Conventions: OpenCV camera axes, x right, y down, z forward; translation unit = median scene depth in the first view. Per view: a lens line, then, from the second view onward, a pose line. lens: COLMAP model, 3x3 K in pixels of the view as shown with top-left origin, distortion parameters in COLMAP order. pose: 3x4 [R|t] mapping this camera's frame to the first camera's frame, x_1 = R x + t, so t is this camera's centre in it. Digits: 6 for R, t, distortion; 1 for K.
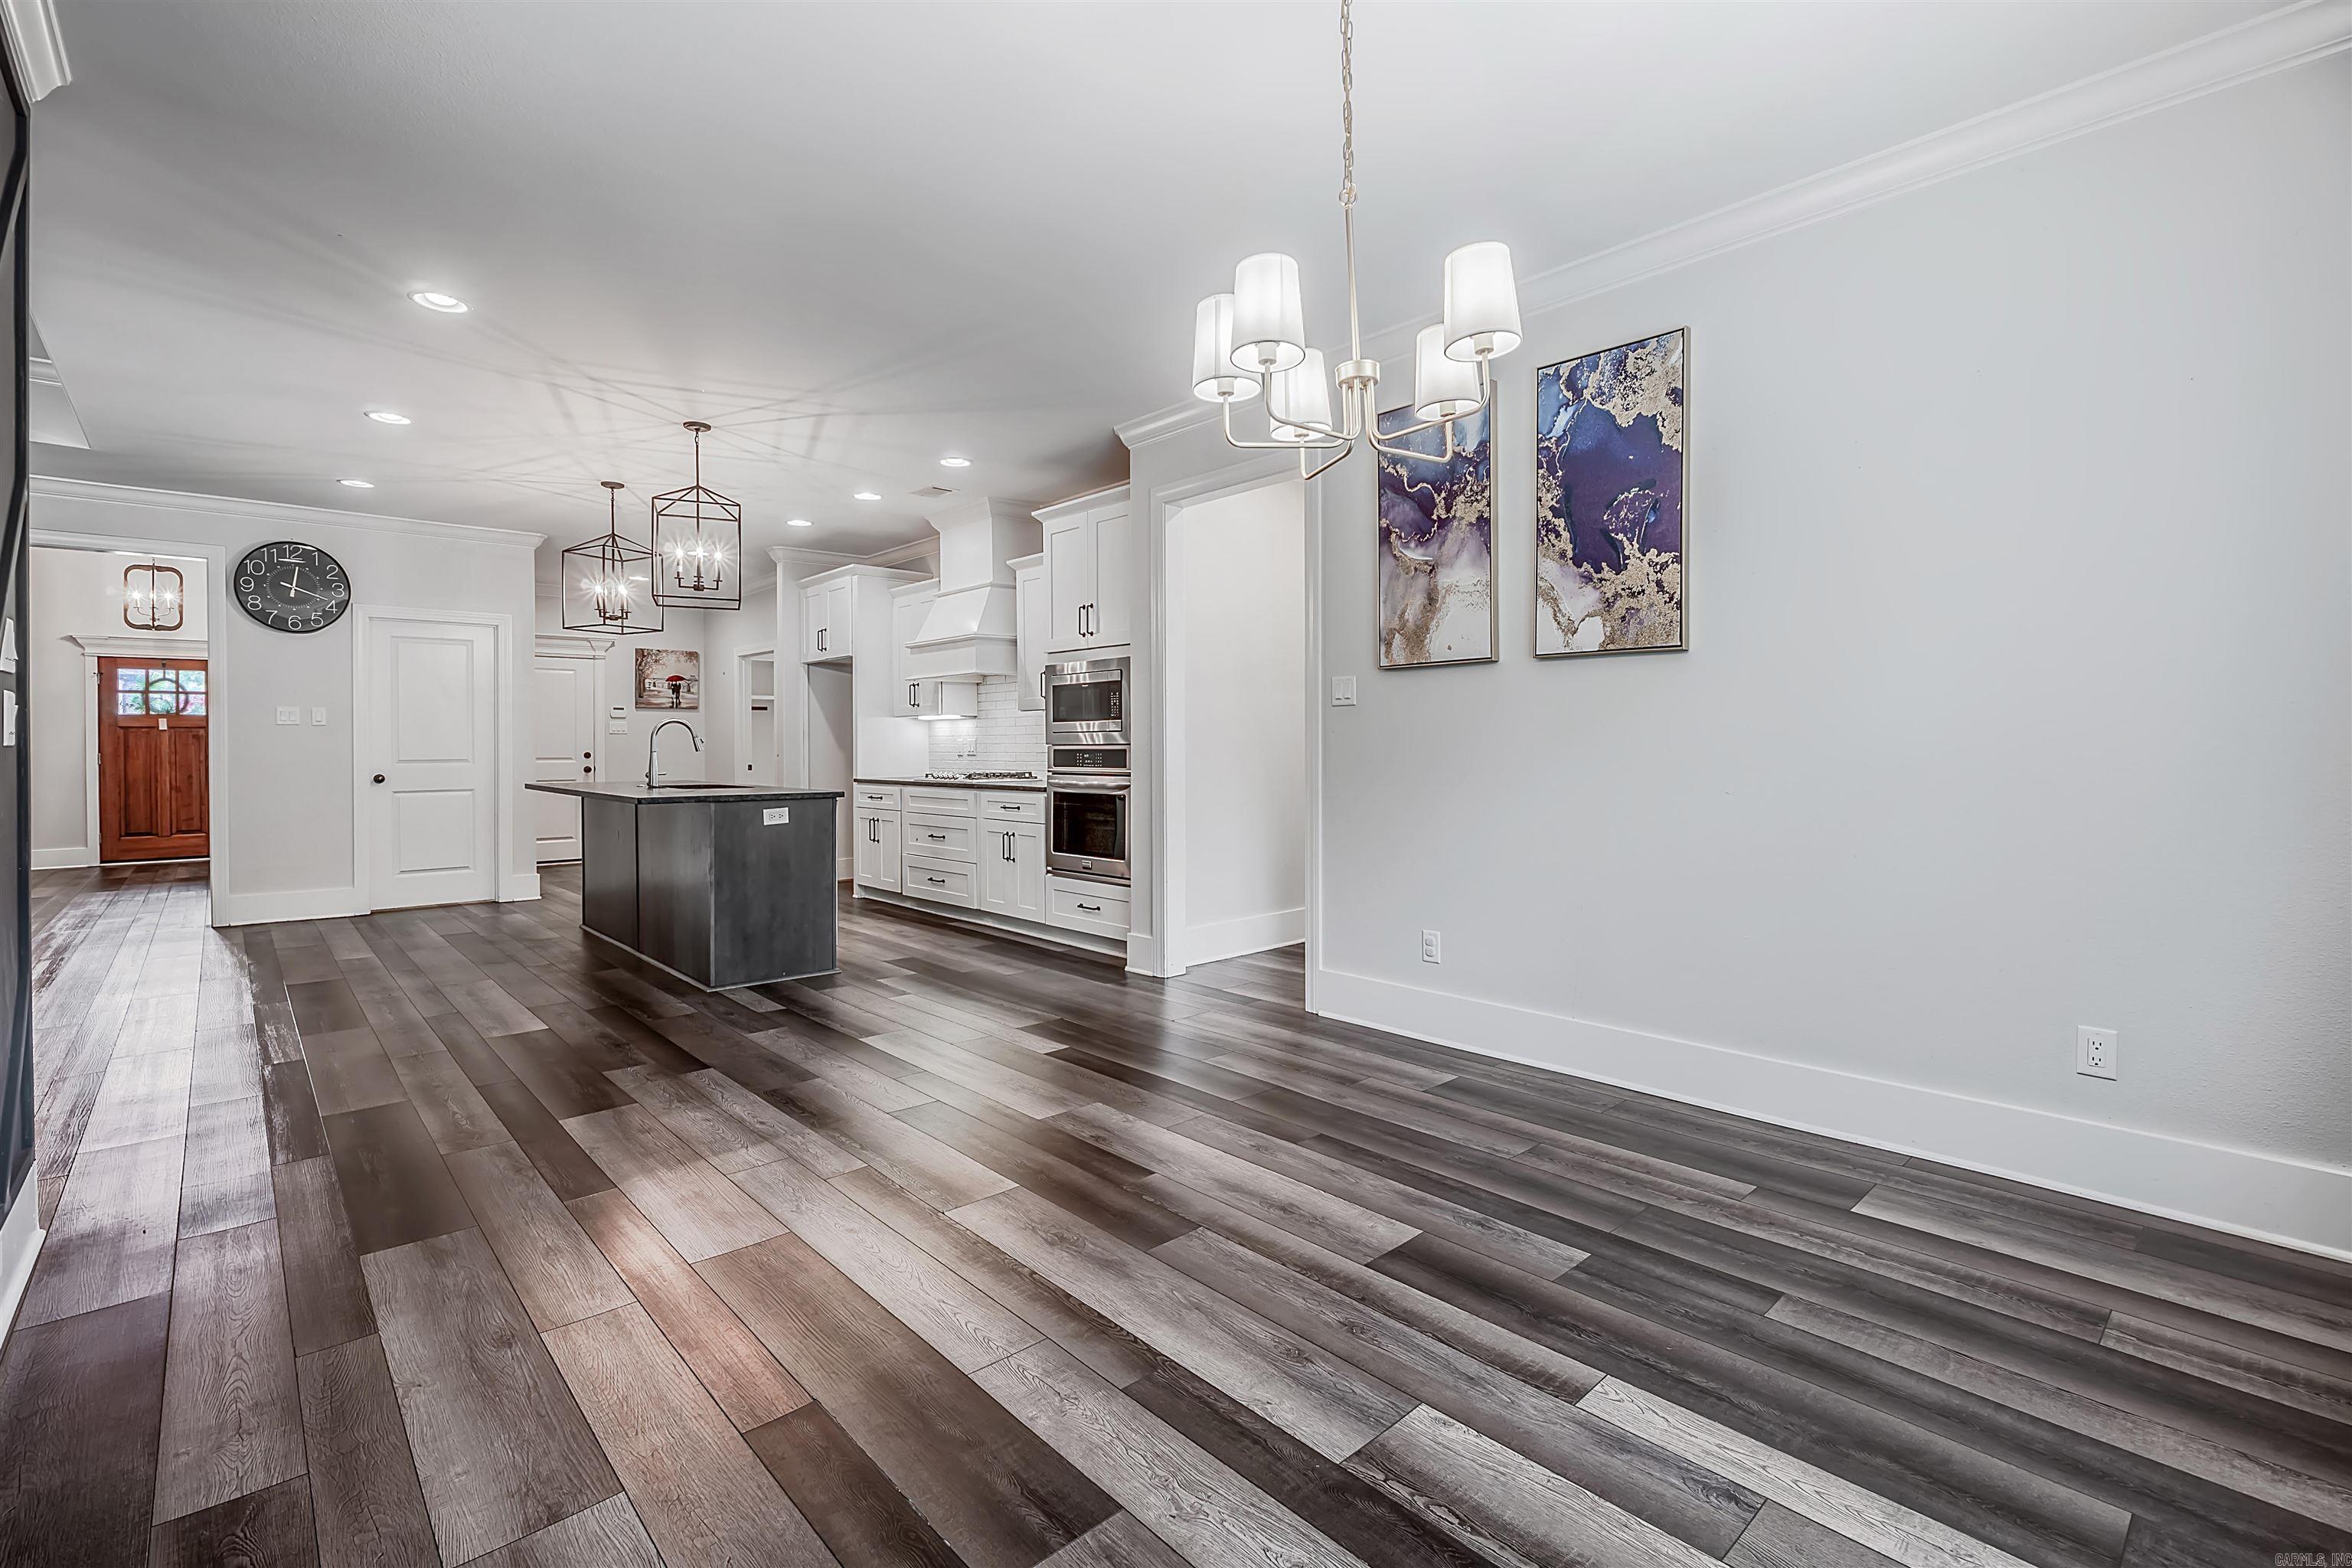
lens RADIAL K [[1048.7, 0, 1176.3], [0, 1048.7, 750.8], [0, 0, 1]] dist [-0.003994, -0.000496]
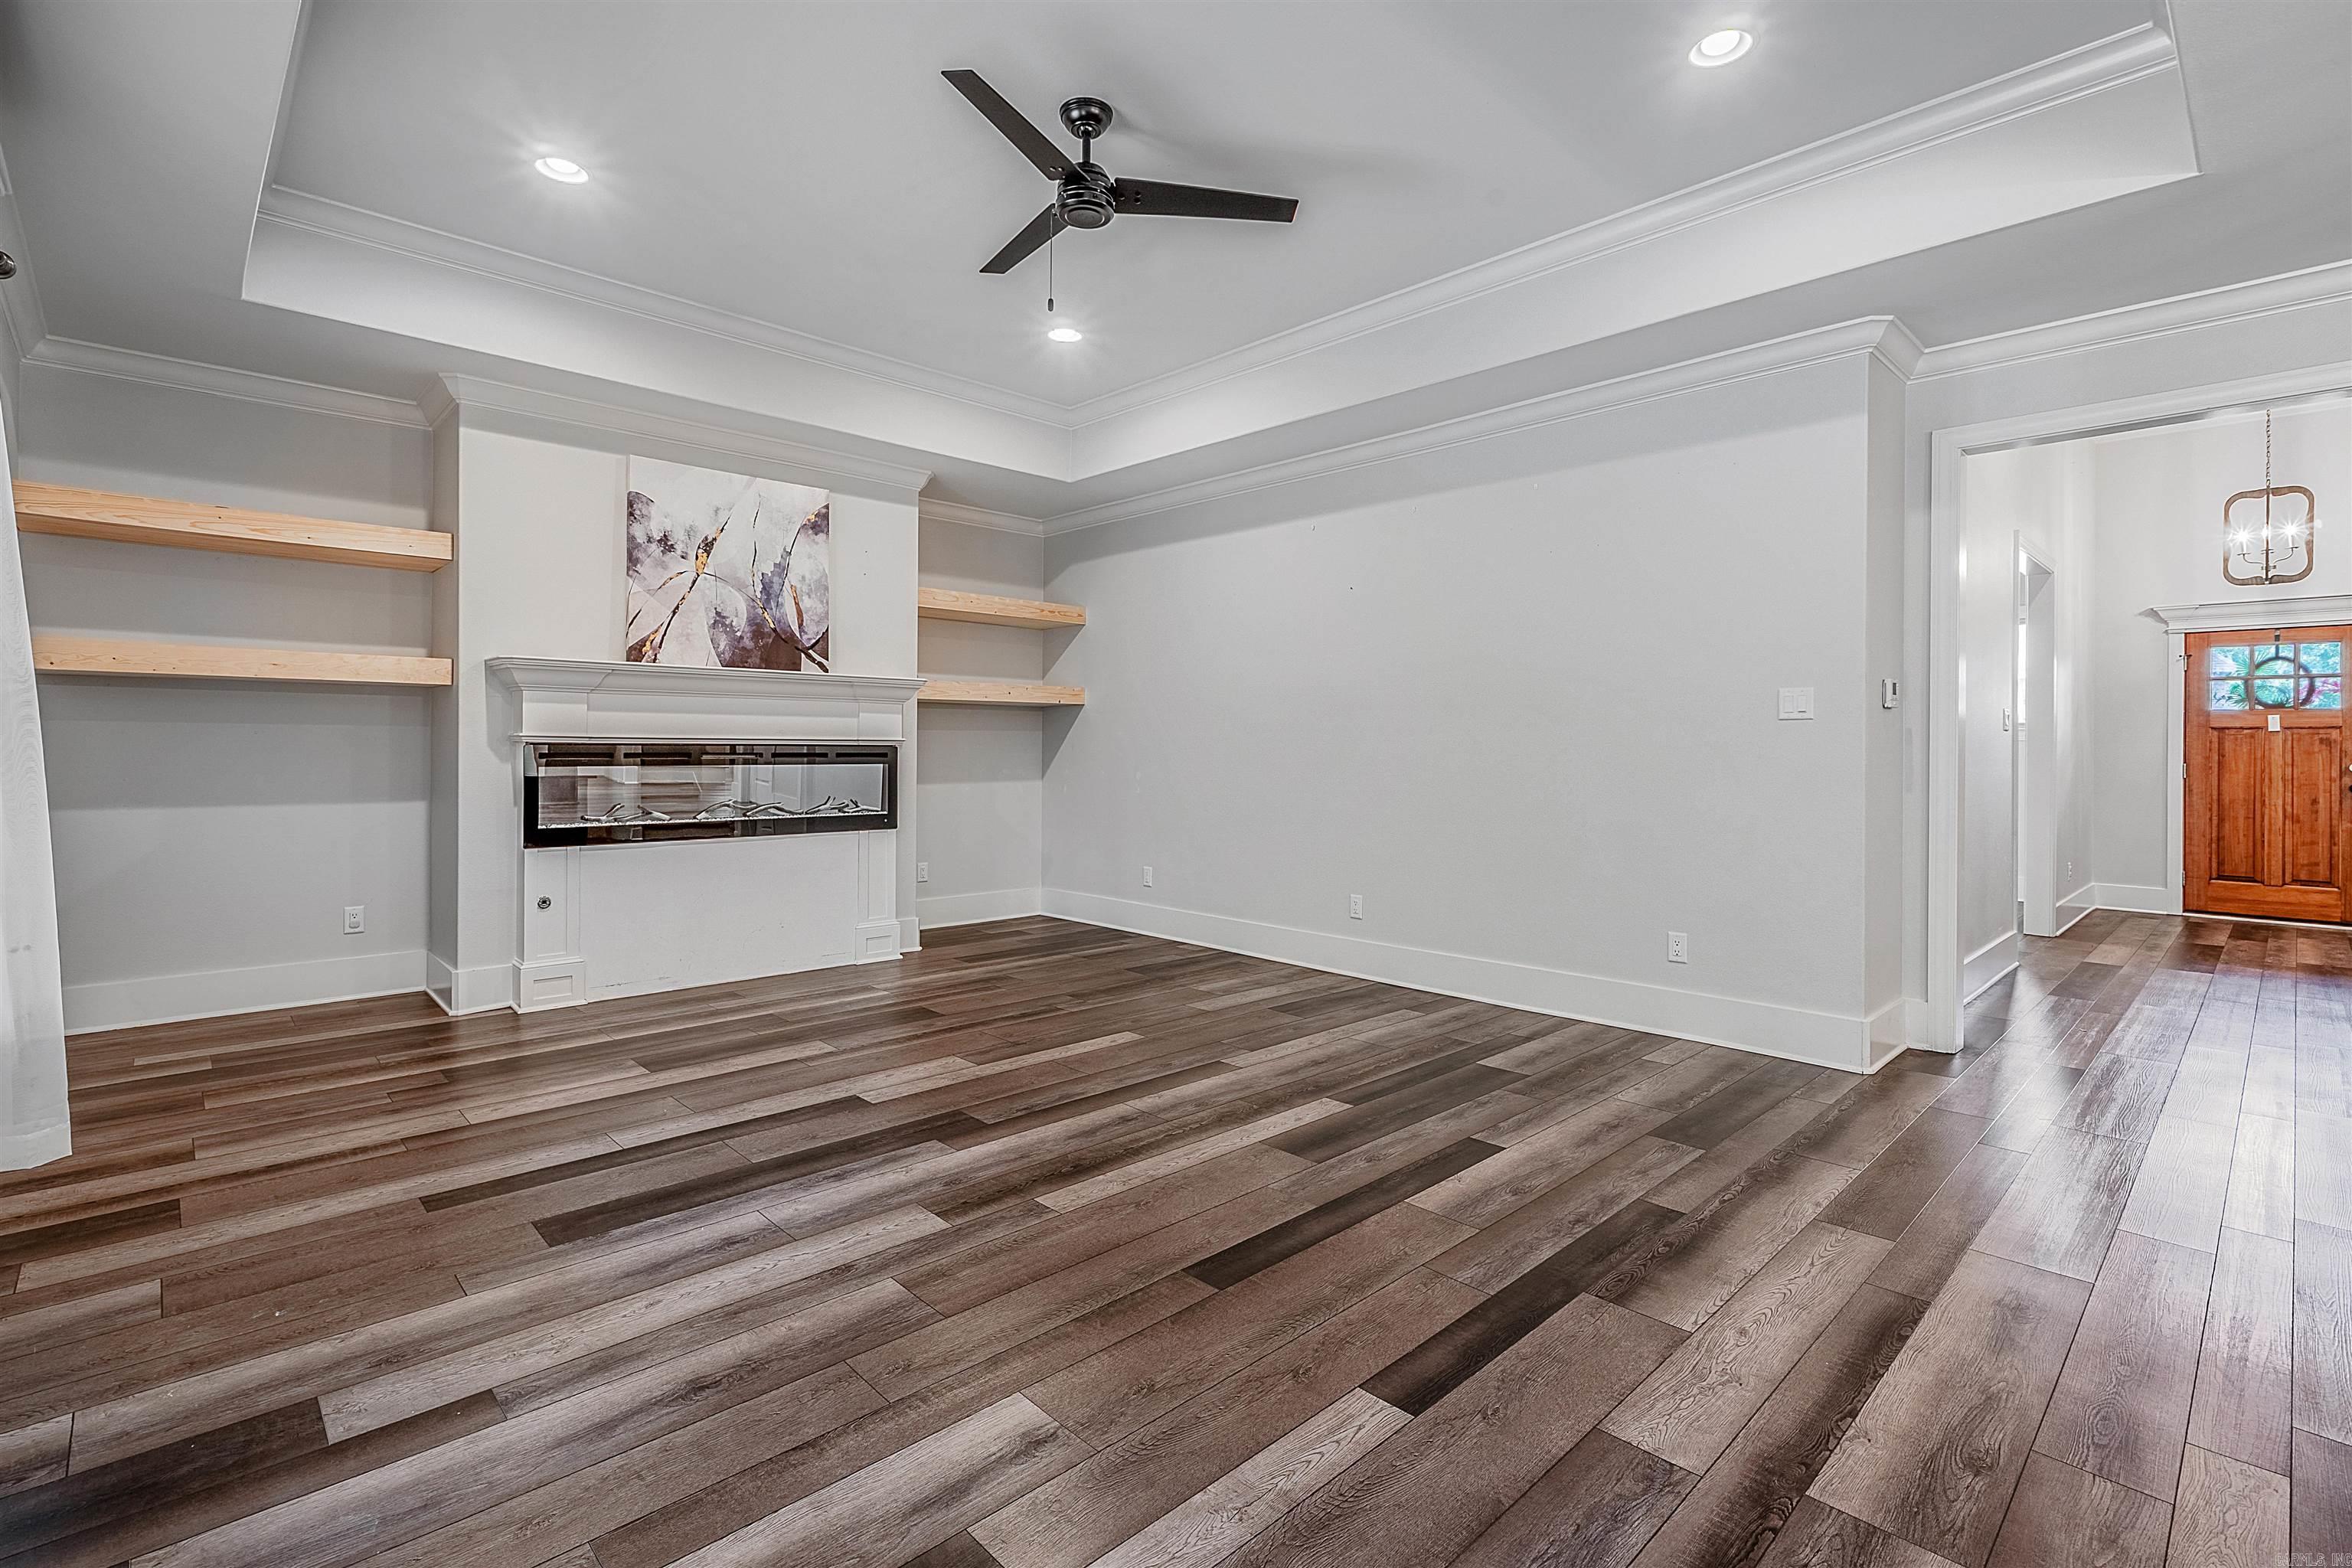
lens RADIAL K [[1077.8, 0, 1173.3], [0, 1077.8, 741.4], [0, 0, 1]] dist [-0.001914, -0.000029]
pose [[0.022332, 0.004832, -0.999739, -0.376405], [-0.015449, 0.999871, 0.004488, -0.007222], [0.999631, 0.015344, 0.022404, 0.350776]]
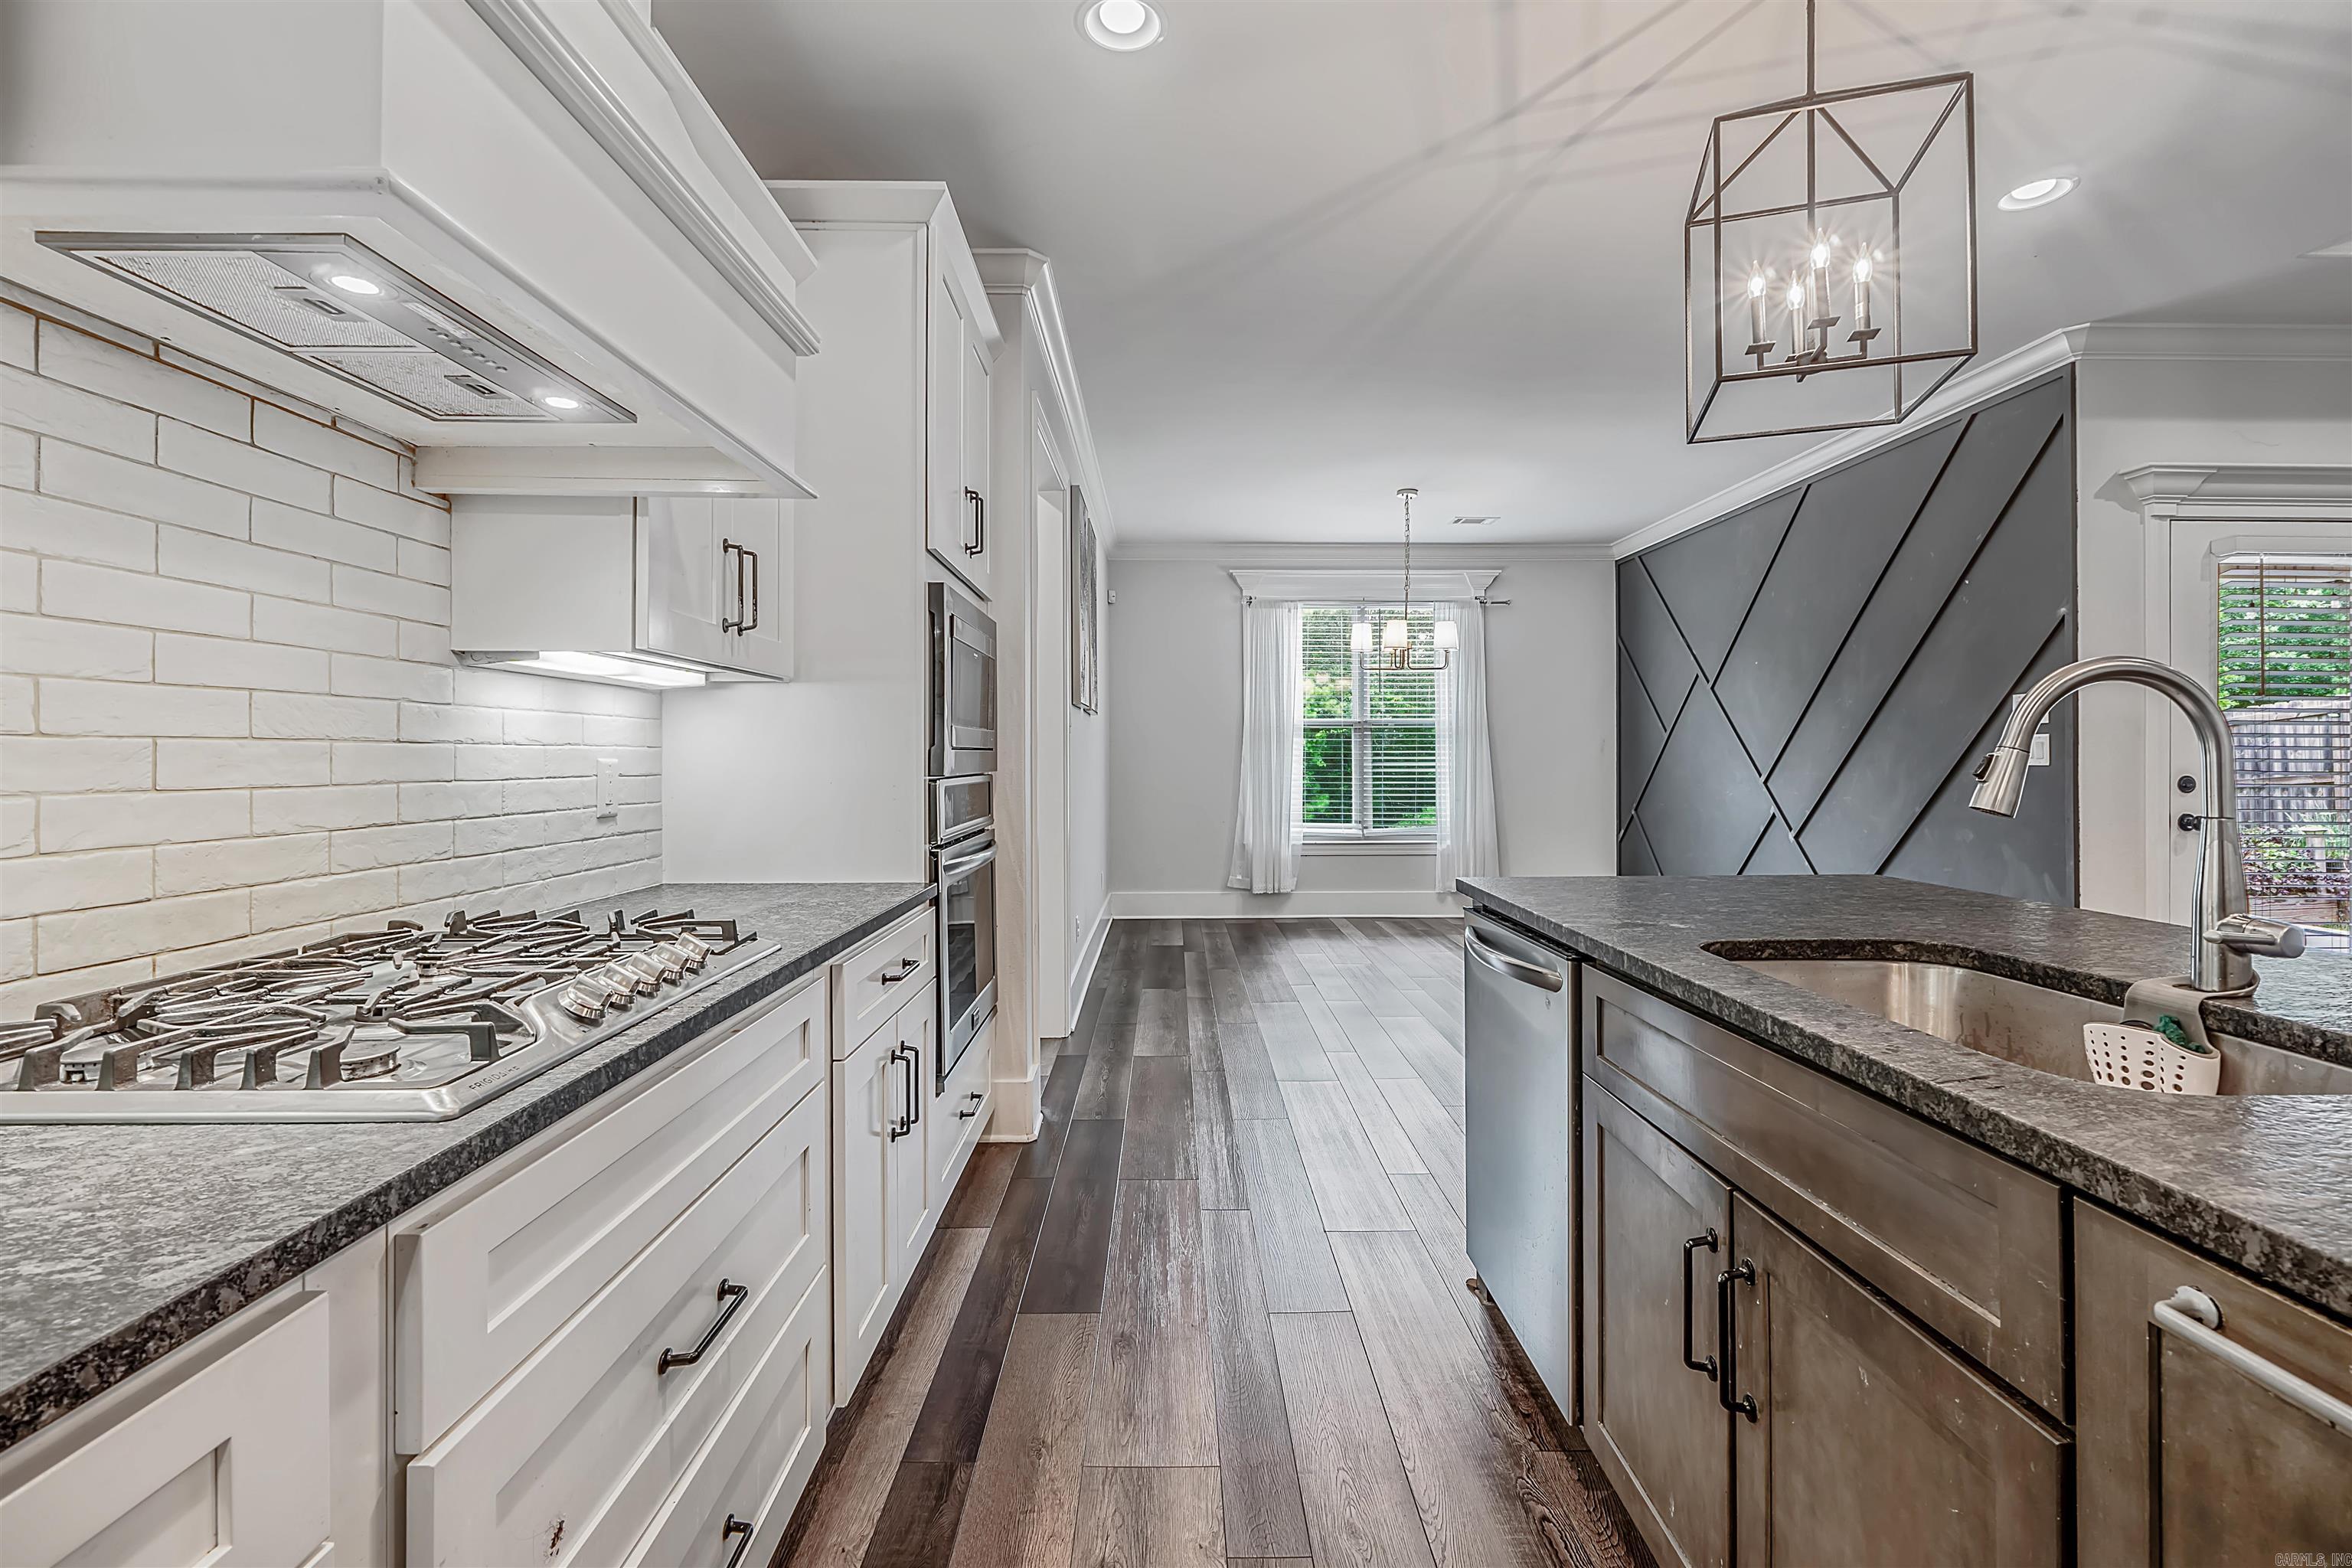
lens RADIAL K [[1048.7, 0, 1176.3], [0, 1048.7, 750.8], [0, 0, 1]] dist [-0.003994, -0.000496]
pose [[-0.744391, 0.012302, 0.667630, -0.361558], [0.011015, 0.999920, -0.006143, -0.009928], [-0.667653, 0.002781, -0.744468, 0.967750]]
